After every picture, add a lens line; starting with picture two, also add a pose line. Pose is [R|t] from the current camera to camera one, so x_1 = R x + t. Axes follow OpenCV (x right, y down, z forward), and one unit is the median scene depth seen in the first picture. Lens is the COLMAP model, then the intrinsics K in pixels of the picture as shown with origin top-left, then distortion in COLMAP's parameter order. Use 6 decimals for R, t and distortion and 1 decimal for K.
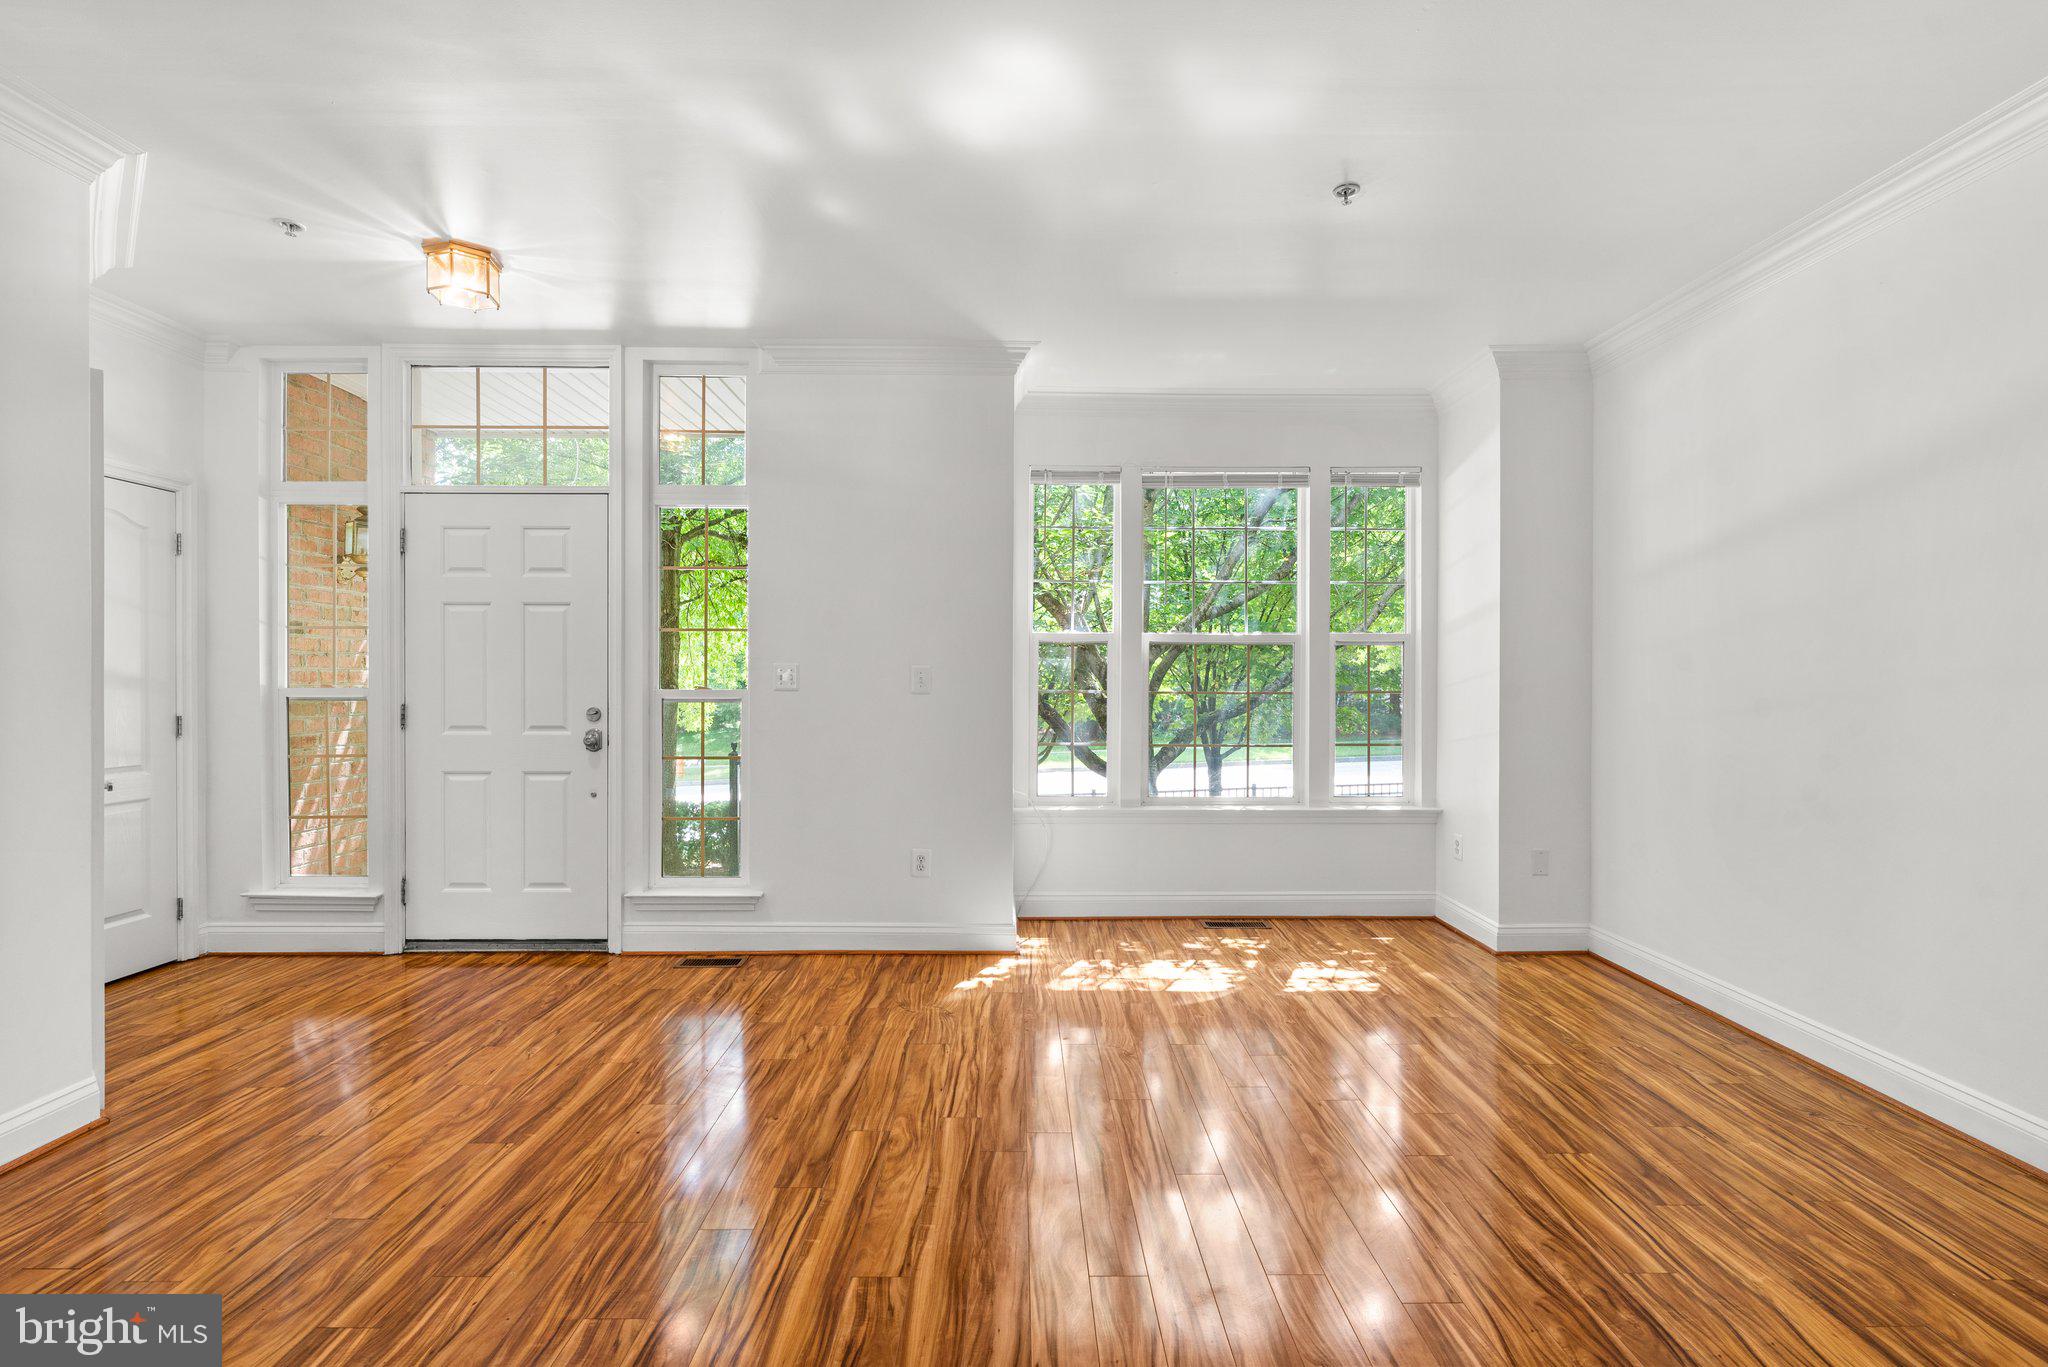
lens RADIAL K [[909.9, 0, 1017.7], [0, 909.9, 695.3], [0, 0, 1]] dist [0.000009, -0.000261]
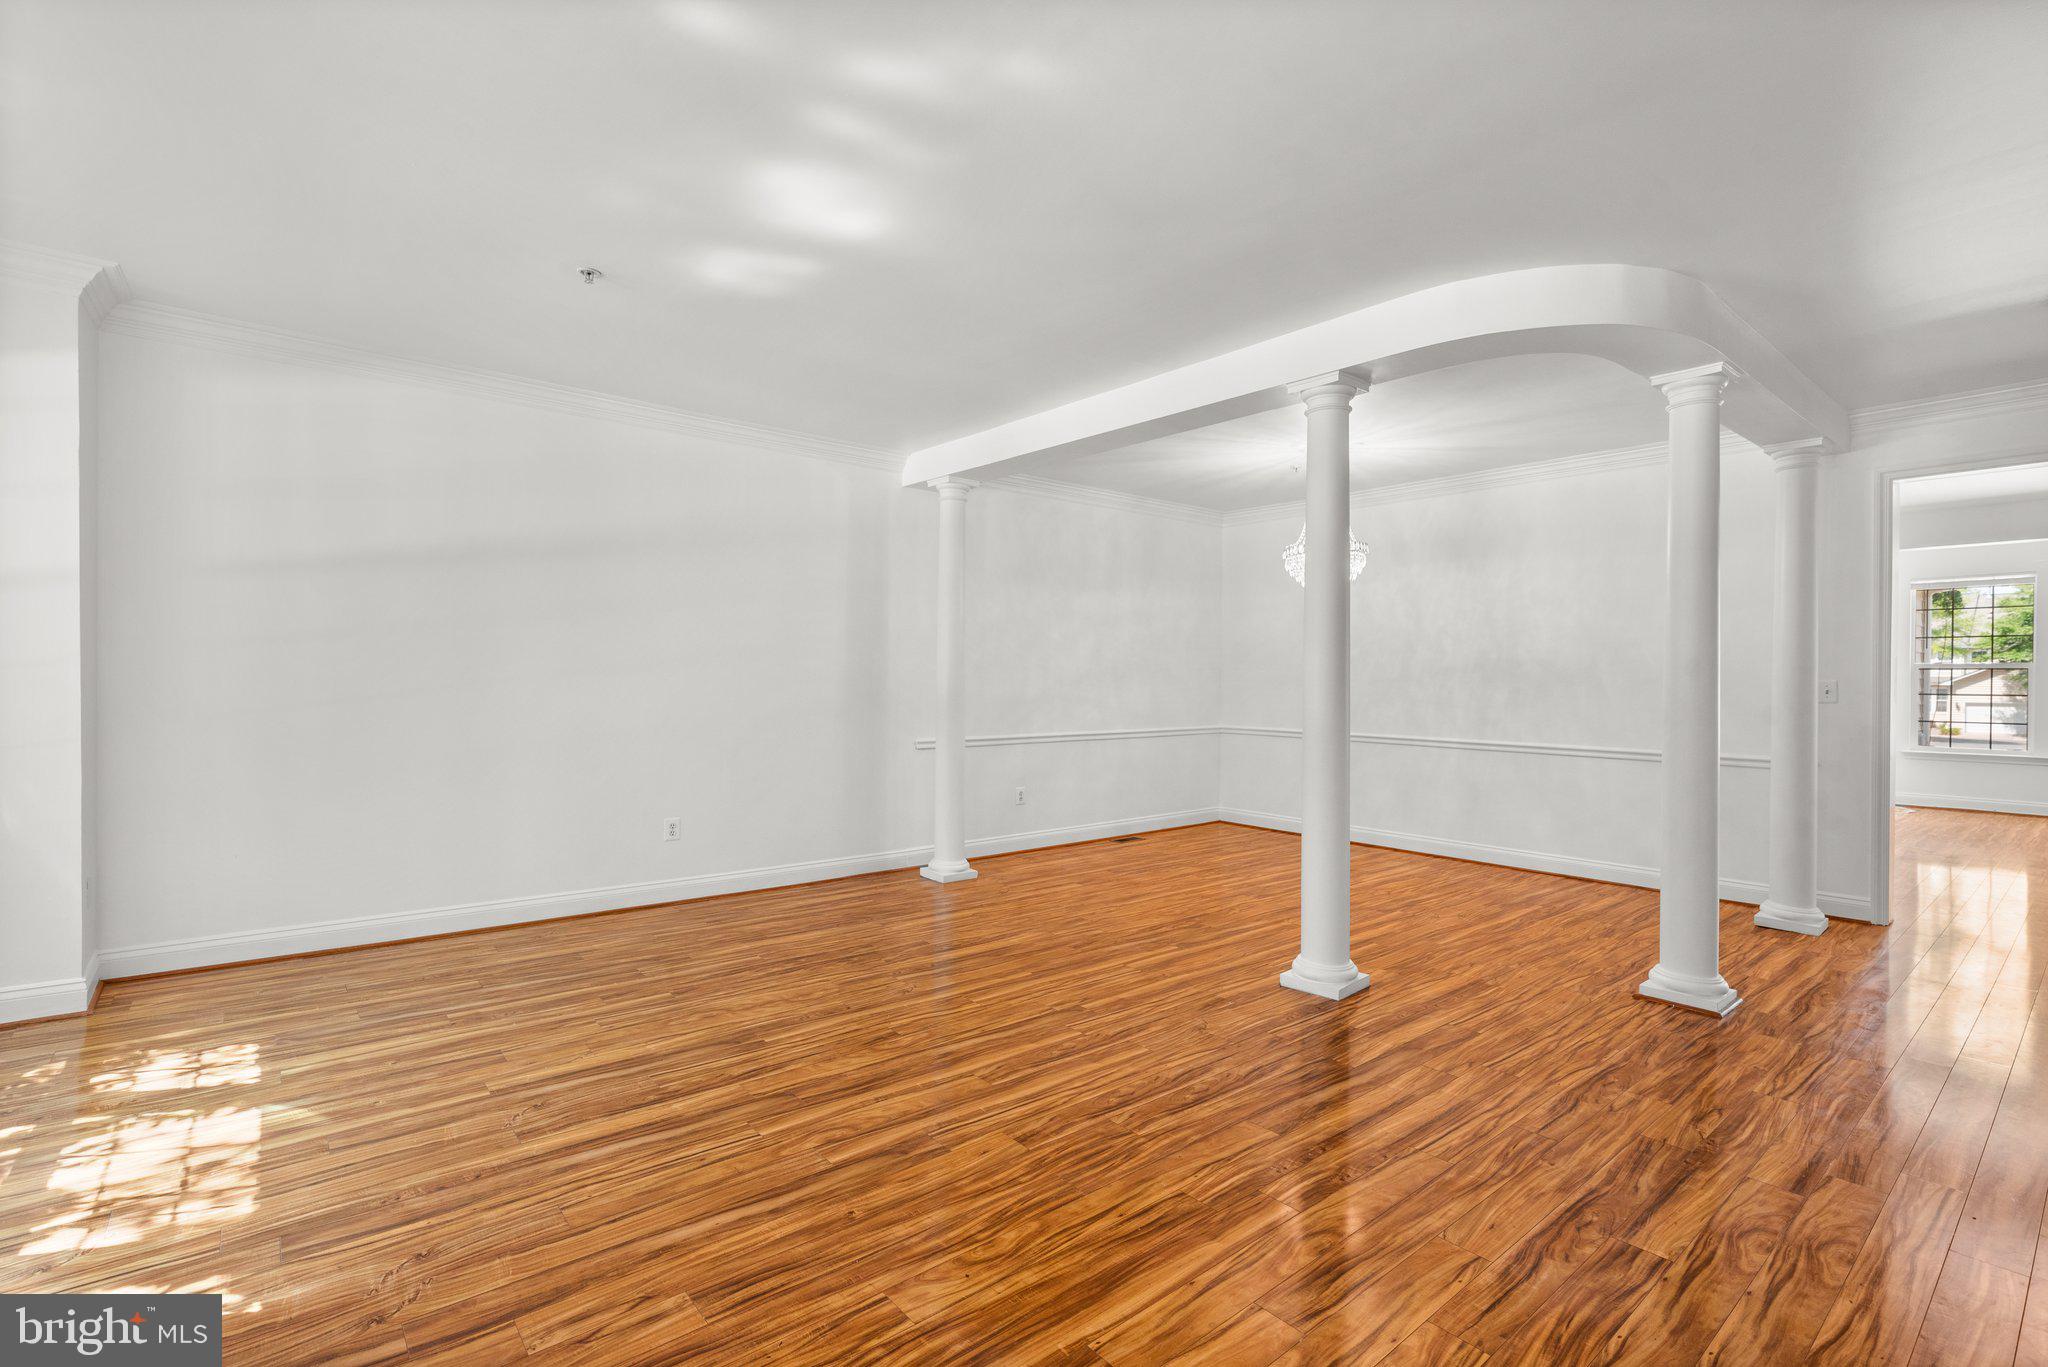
lens RADIAL K [[909.9, 0, 1012.3], [0, 909.9, 677.8], [0, 0, 1]] dist [0.000009, -0.000261]
pose [[-0.621076, -0.005351, 0.783732, -1.089536], [0.000634, 0.999973, 0.007330, -0.032591], [-0.783750, 0.005049, -0.621056, 1.512049]]
